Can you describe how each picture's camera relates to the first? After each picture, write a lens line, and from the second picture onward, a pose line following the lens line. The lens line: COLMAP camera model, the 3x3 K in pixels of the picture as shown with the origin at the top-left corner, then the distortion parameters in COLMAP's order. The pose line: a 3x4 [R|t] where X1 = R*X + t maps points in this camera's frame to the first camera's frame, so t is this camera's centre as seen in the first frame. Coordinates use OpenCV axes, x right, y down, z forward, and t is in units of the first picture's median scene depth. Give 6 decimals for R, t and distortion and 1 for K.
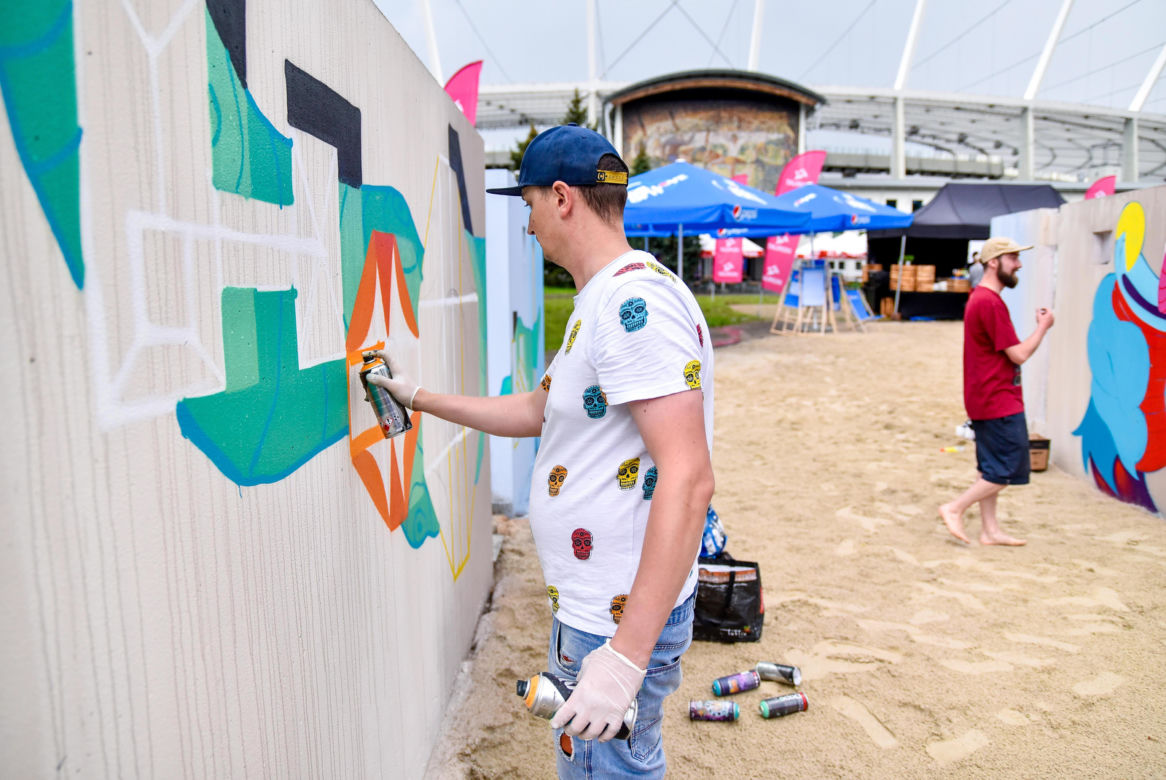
lens RADIAL K [[801.9, 0, 589.1], [0, 801.9, 382.9], [0, 0, 1]] dist [-0.125359, 0.087181]
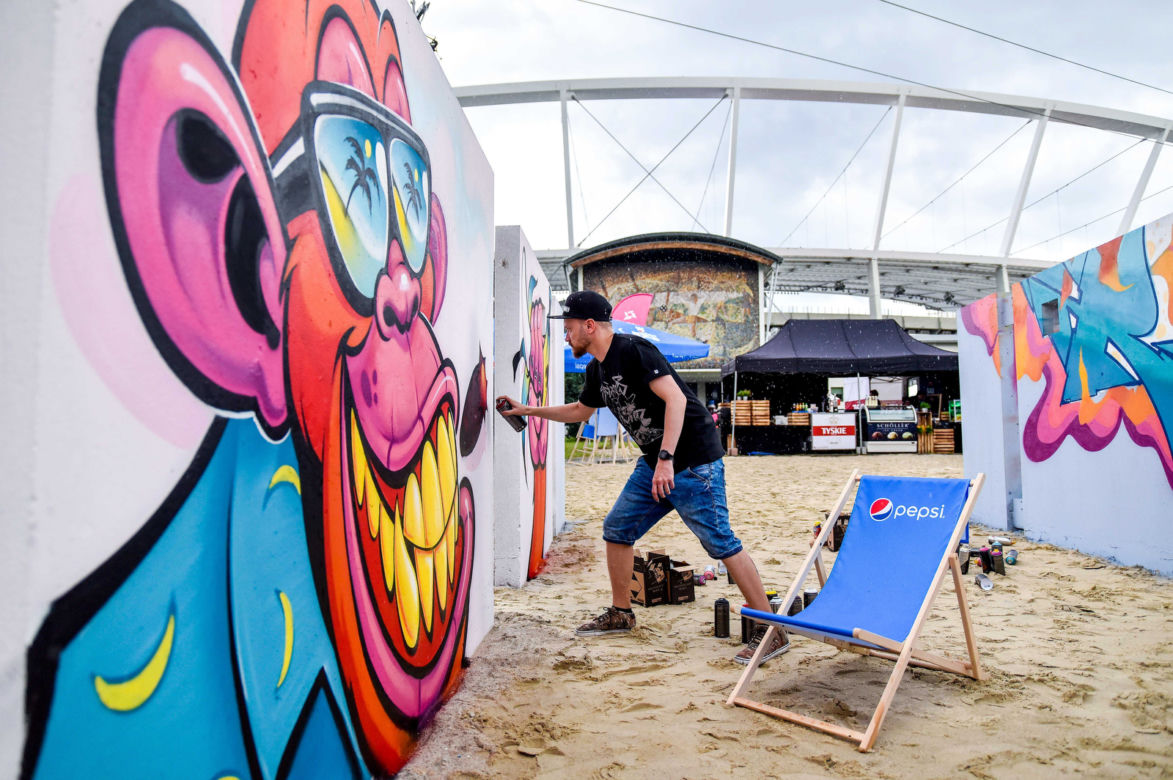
lens RADIAL K [[813.6, 0, 581.3], [0, 813.6, 387.6], [0, 0, 1]] dist [-0.123510, 0.117851]
pose [[0.999767, -0.006249, -0.020684, 0.060784], [0.002040, 0.980288, -0.197565, 0.010226], [0.021511, 0.197477, 0.980072, -0.004082]]
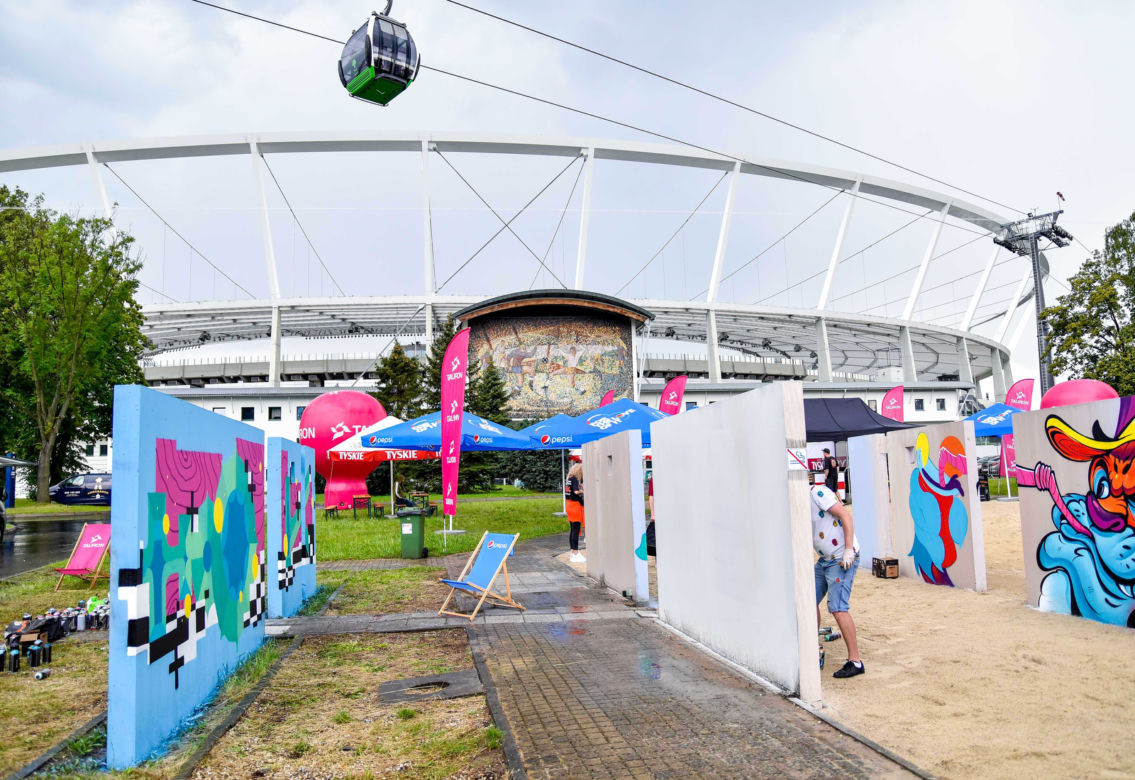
lens RADIAL K [[820.8, 0, 581.9], [0, 820.8, 392.7], [0, 0, 1]] dist [-0.092365, 0.001200]
pose [[0.977440, -0.008769, 0.211032, -0.044357], [0.058403, 0.971404, -0.230138, 0.007155], [-0.202979, 0.237271, 0.950001, -0.062393]]
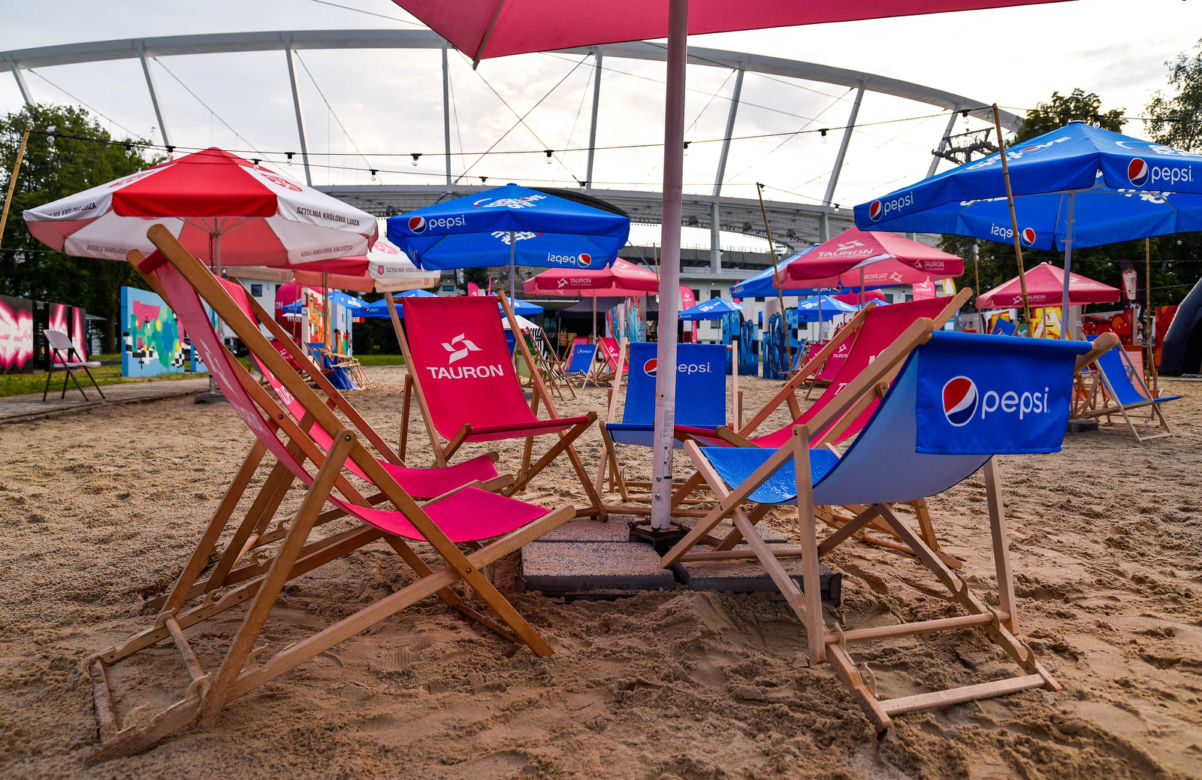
lens RADIAL K [[829.4, 0, 585.1], [0, 829.4, 389.5], [0, 0, 1]] dist [-0.081261, -0.000043]
pose [[0.989884, -0.001225, 0.141877, 0.046999], [0.015238, 0.995097, -0.097727, 0.051903], [-0.141061, 0.098900, 0.985048, -0.276888]]
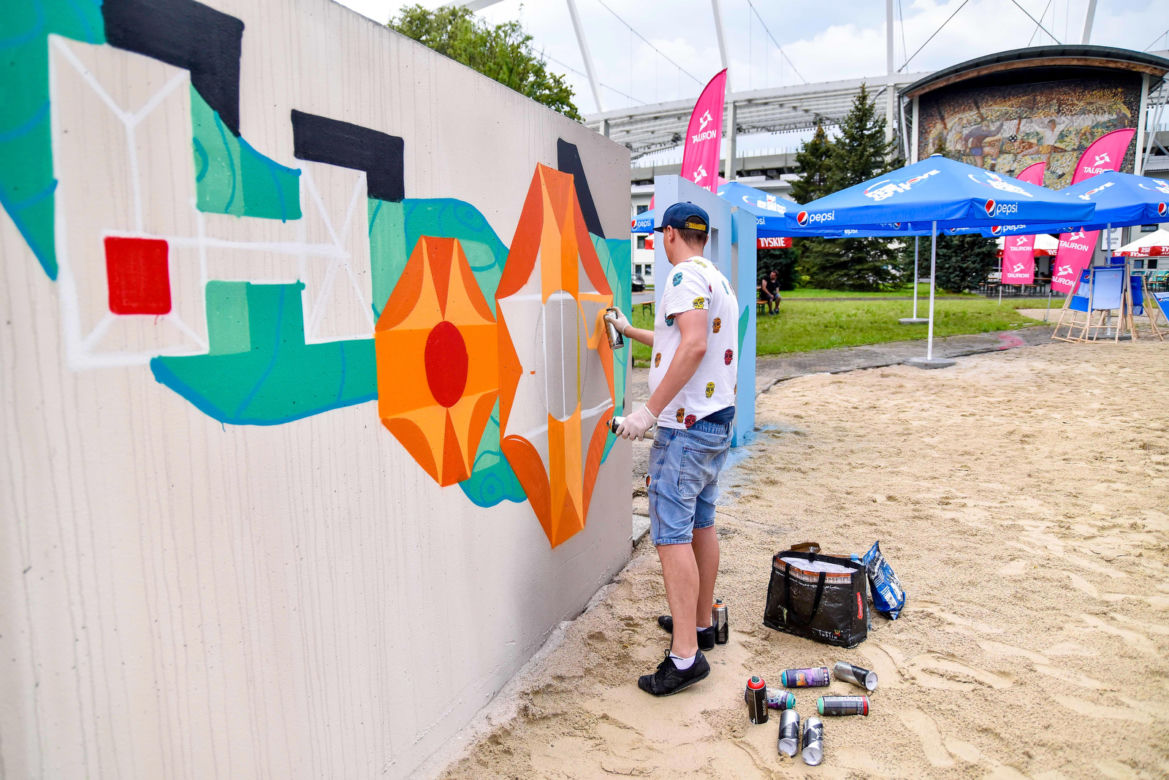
lens RADIAL K [[789.2, 0, 581.8], [0, 789.2, 392.1], [0, 0, 1]] dist [-0.119436, 0.089972]
pose [[0.931313, 0.040096, -0.362006, 0.010764], [-0.036596, 0.999194, 0.016521, 0.000499], [0.362377, -0.002138, 0.932029, -0.000890]]
